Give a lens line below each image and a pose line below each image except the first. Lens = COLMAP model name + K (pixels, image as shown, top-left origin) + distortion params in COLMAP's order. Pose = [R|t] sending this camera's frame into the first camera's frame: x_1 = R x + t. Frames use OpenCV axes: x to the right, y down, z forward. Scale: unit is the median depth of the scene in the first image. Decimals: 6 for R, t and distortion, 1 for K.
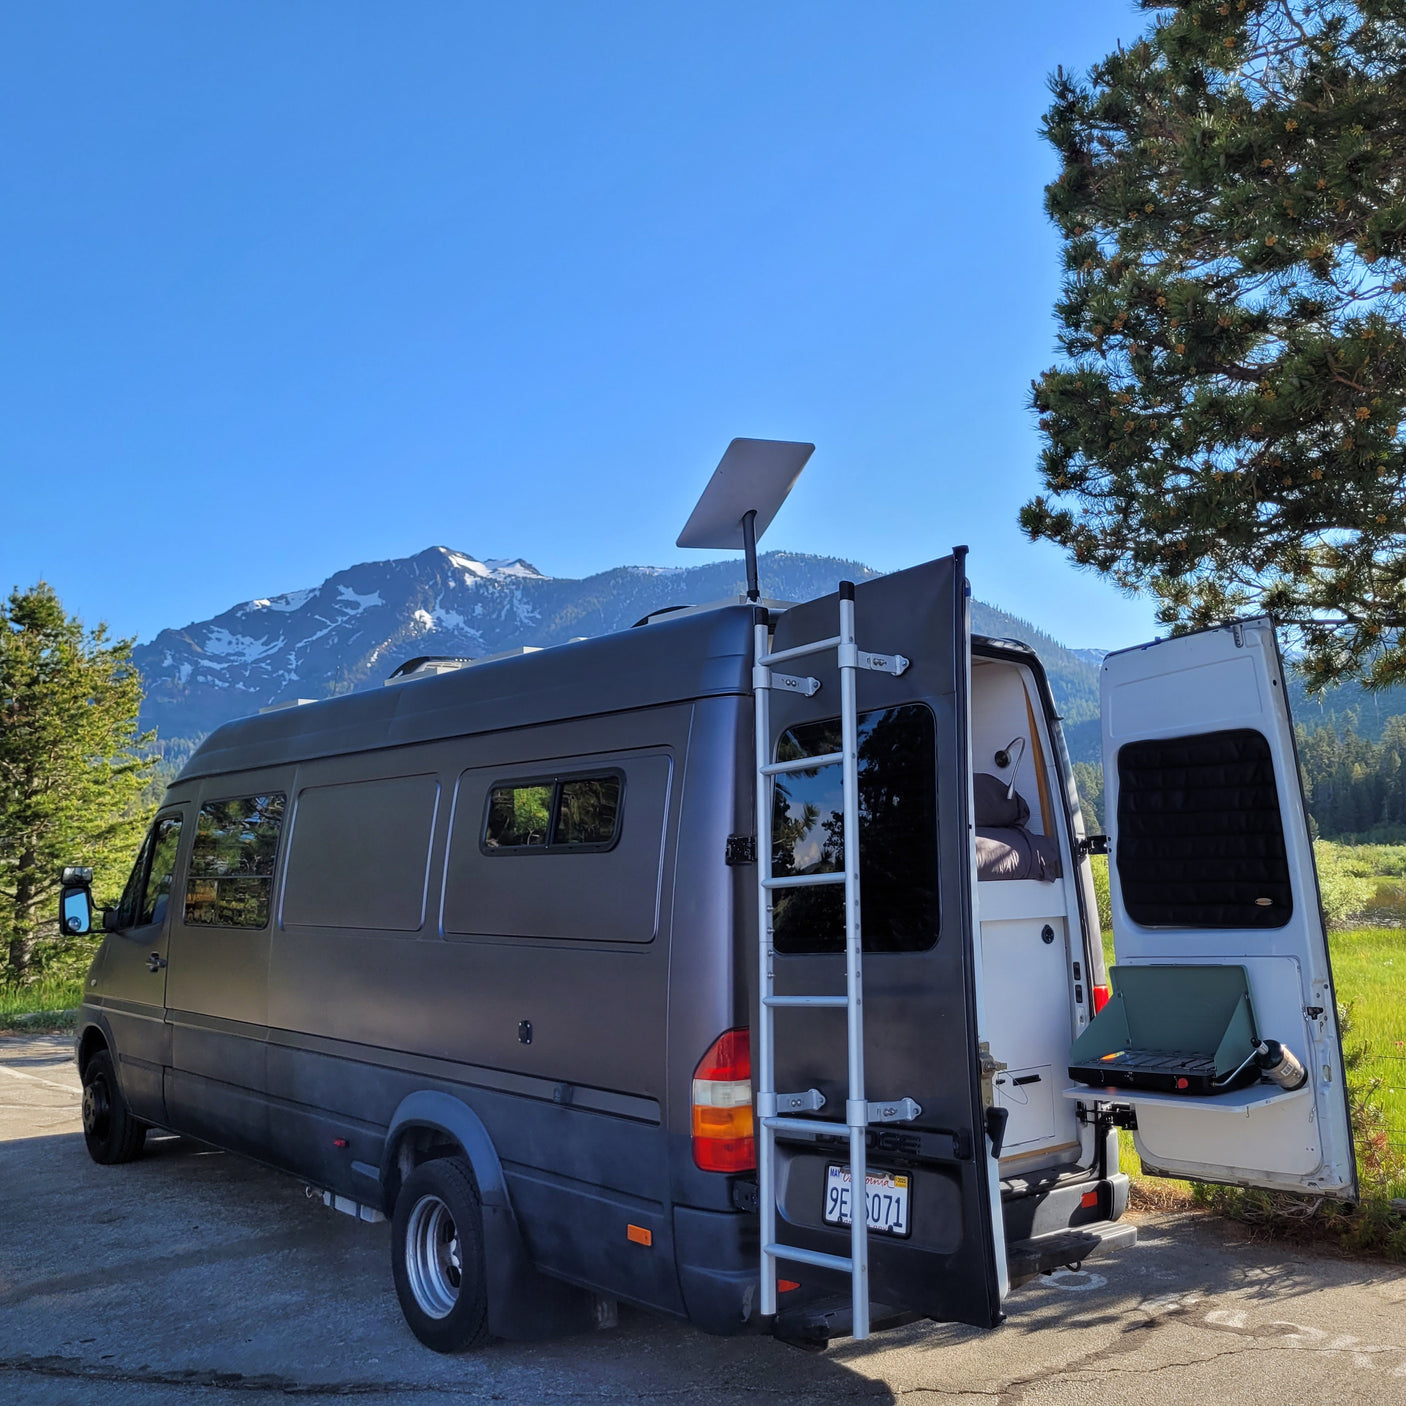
lens RADIAL K [[1414.2, 0, 709.4], [0, 1414.2, 706.8], [0, 0, 1]] dist [0.050925, -0.058029]
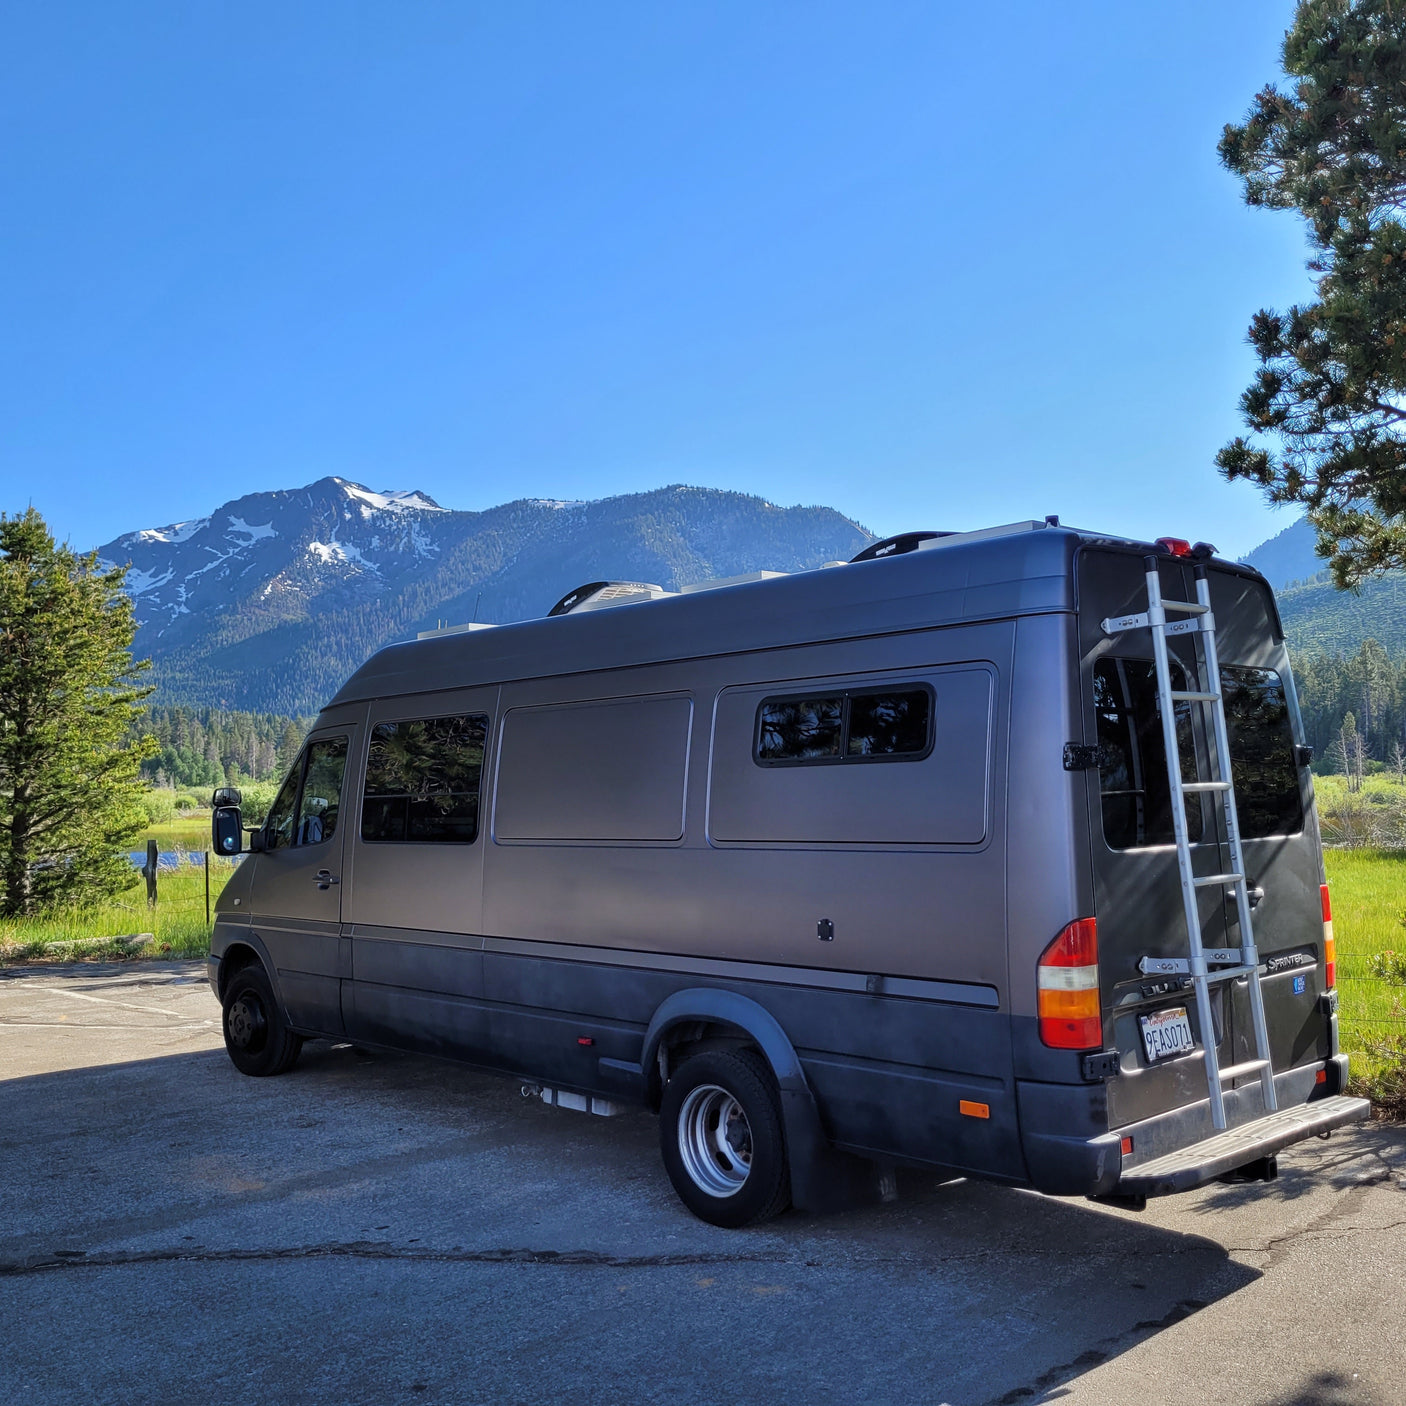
lens RADIAL K [[1408.5, 0, 700.8], [0, 1408.5, 684.5], [0, 0, 1]] dist [0.062021, -0.089820]
pose [[0.997829, -0.001415, 0.065847, -0.246197], [-0.000624, 0.999521, 0.030932, 0.008495], [-0.065859, -0.030906, 0.997350, -0.046695]]
